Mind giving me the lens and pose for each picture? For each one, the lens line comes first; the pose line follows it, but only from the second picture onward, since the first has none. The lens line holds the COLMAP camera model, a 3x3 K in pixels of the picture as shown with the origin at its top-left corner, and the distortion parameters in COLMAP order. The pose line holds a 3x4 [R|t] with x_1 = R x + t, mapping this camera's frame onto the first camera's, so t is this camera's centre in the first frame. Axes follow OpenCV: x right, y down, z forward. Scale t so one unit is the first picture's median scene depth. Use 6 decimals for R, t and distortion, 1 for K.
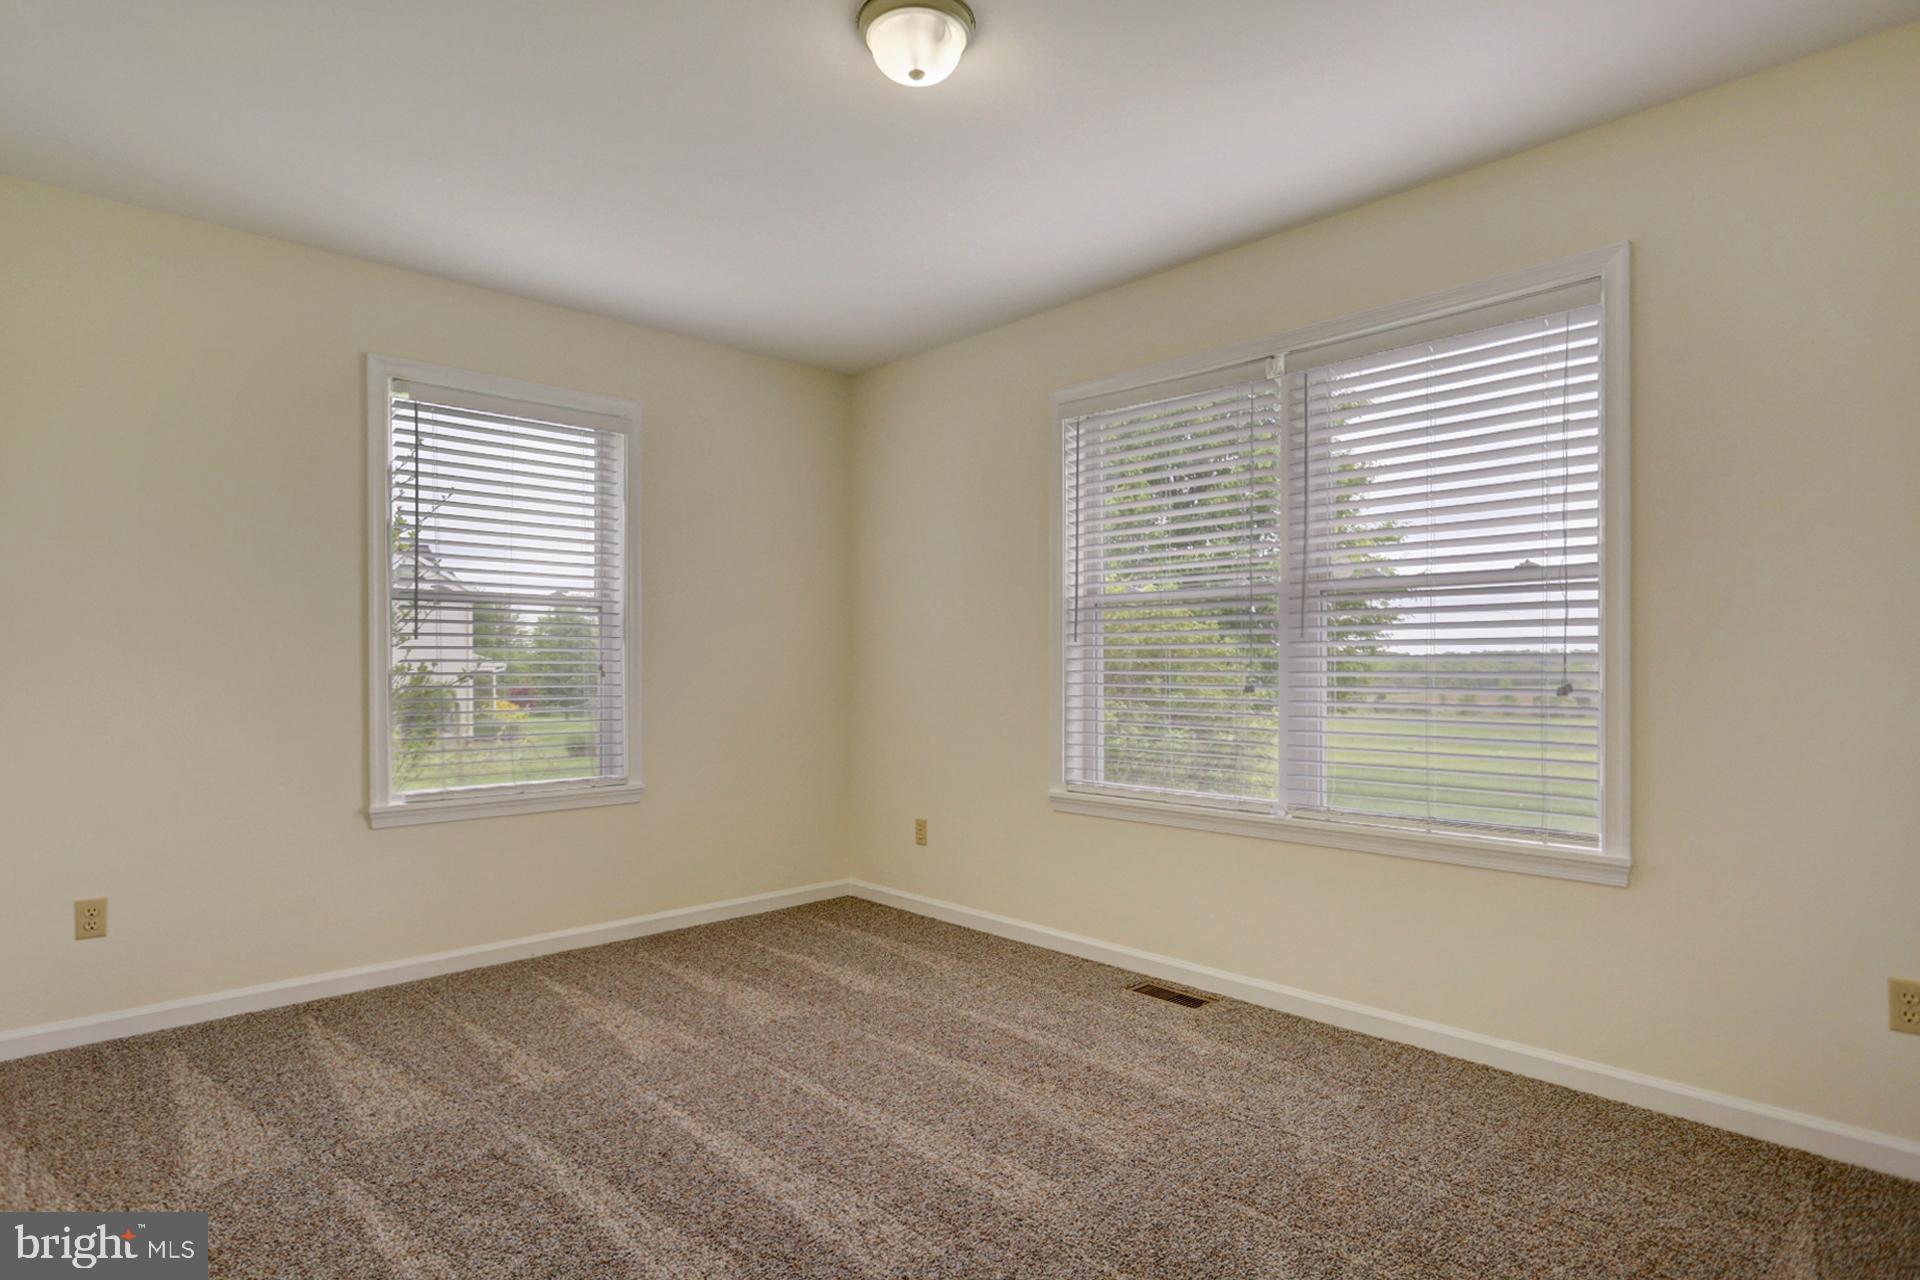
lens RADIAL K [[1016.2, 0, 943.4], [0, 1016.2, 643.7], [0, 0, 1]] dist [-0.005699, 0.007250]
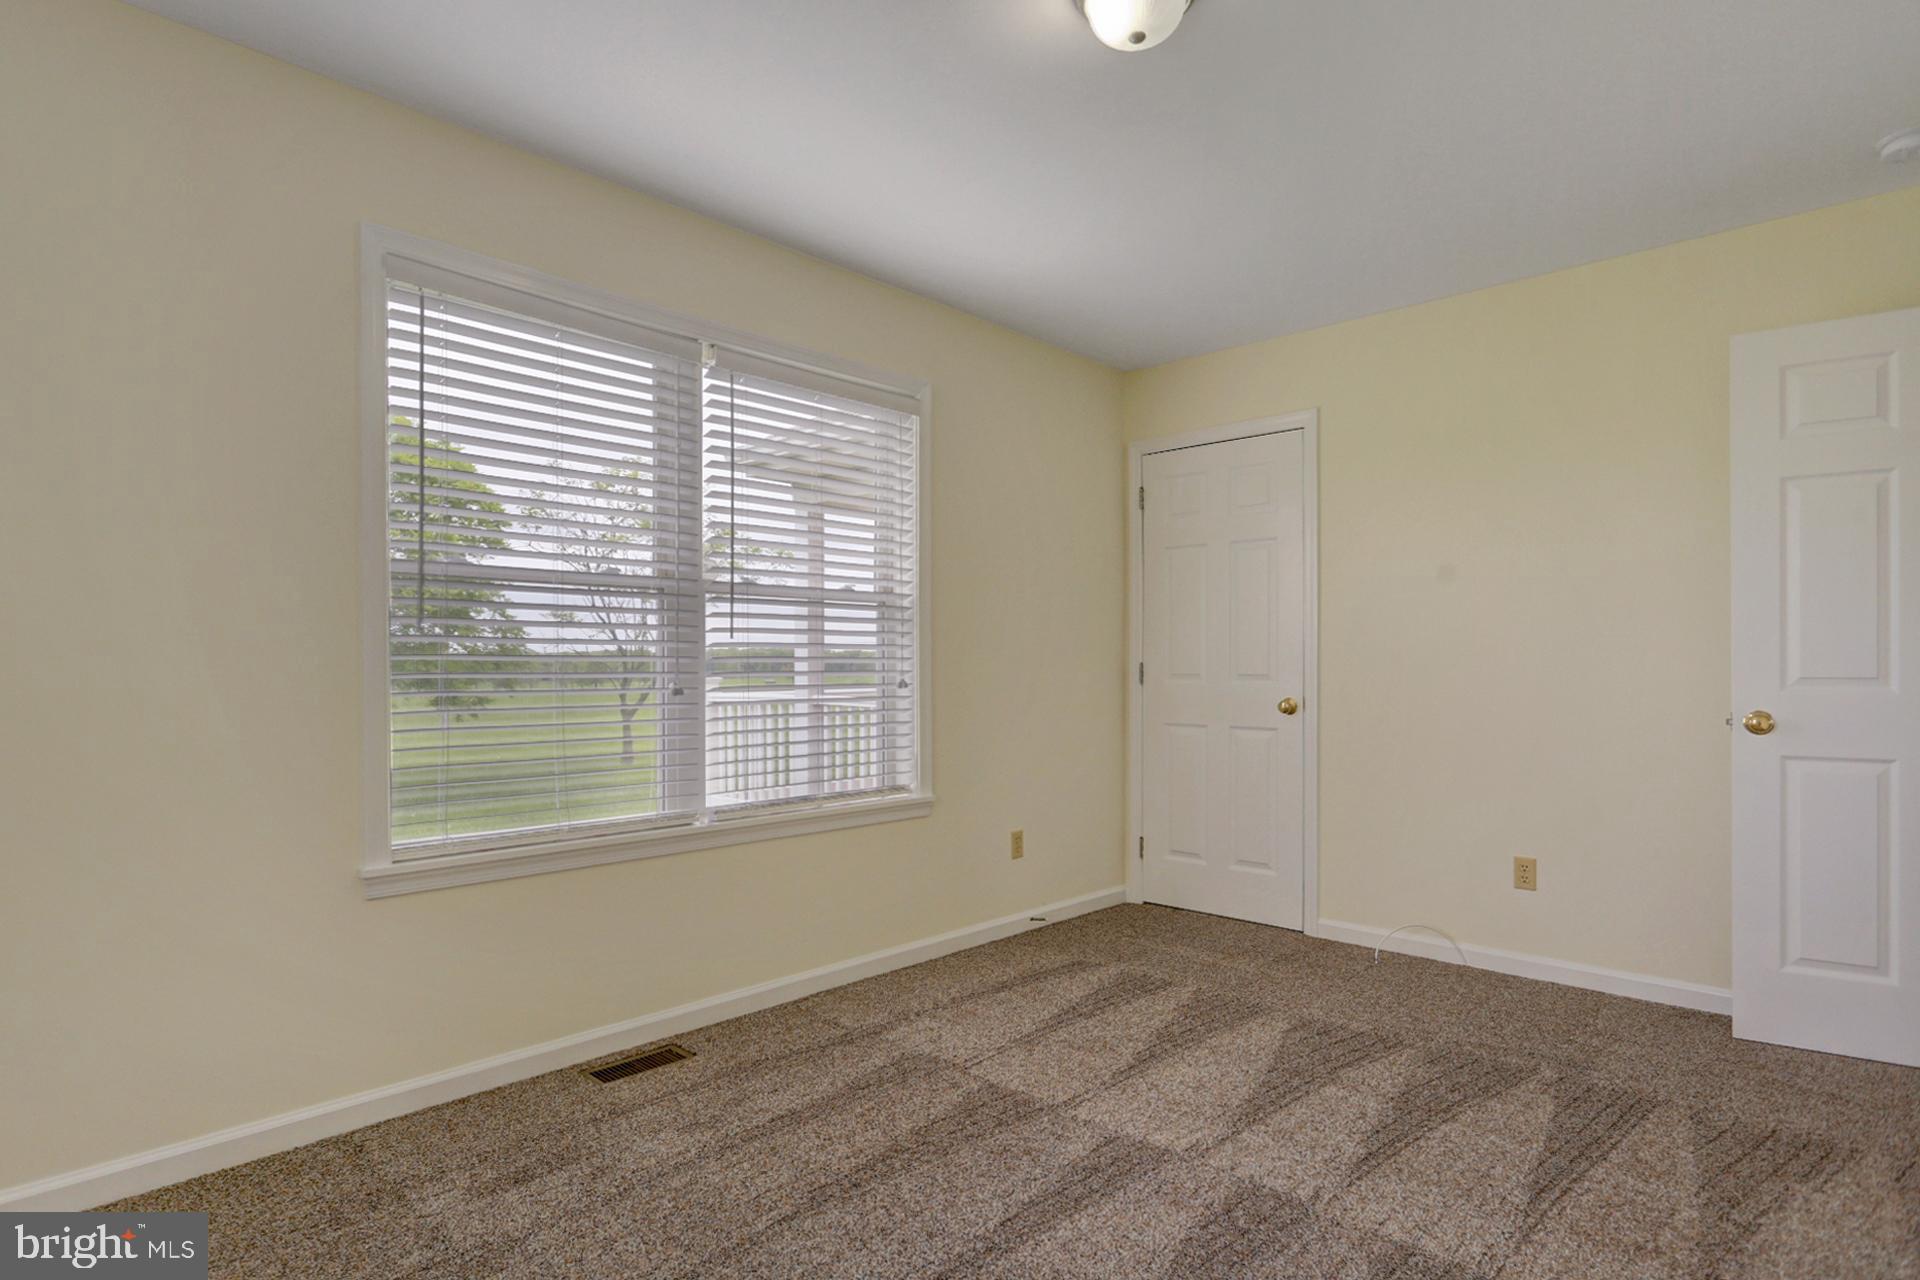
lens RADIAL K [[1016.2, 0, 967.7], [0, 1016.2, 649.7], [0, 0, 1]] dist [-0.005699, 0.007250]
pose [[-0.064852, 0.014568, 0.997789, -0.628200], [-0.025565, 0.999541, -0.016255, 0.014981], [-0.997567, -0.026563, -0.064449, 0.798615]]
